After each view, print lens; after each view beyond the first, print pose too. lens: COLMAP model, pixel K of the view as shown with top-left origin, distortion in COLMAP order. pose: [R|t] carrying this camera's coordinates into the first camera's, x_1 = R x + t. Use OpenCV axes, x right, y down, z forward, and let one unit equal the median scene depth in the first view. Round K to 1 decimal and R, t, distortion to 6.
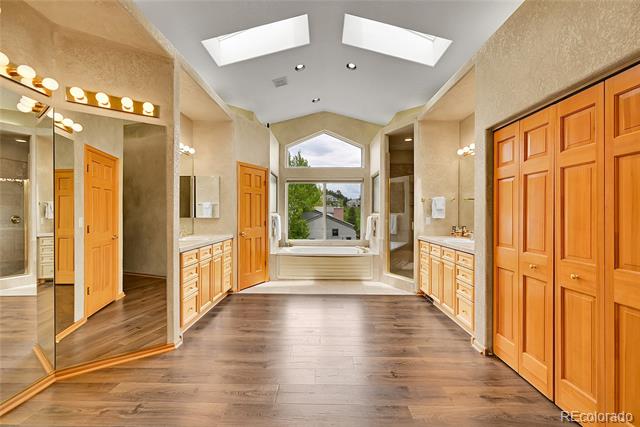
lens RADIAL K [[258.5, 0, 324.1], [0, 258.5, 213.8], [0, 0, 1]] dist [-0.004354, 0.000023]
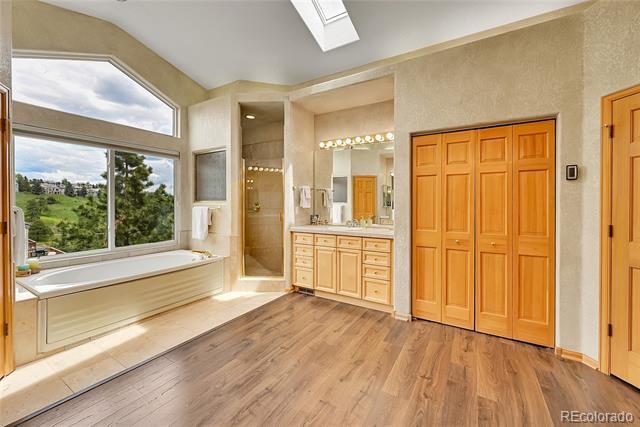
lens RADIAL K [[258.5, 0, 327.7], [0, 258.5, 203.4], [0, 0, 1]] dist [-0.004354, 0.000023]
pose [[0.510316, -0.004670, 0.859974, -0.453576], [0.000497, 0.999987, 0.005135, -0.004947], [-0.859987, -0.002193, 0.510312, 0.539140]]
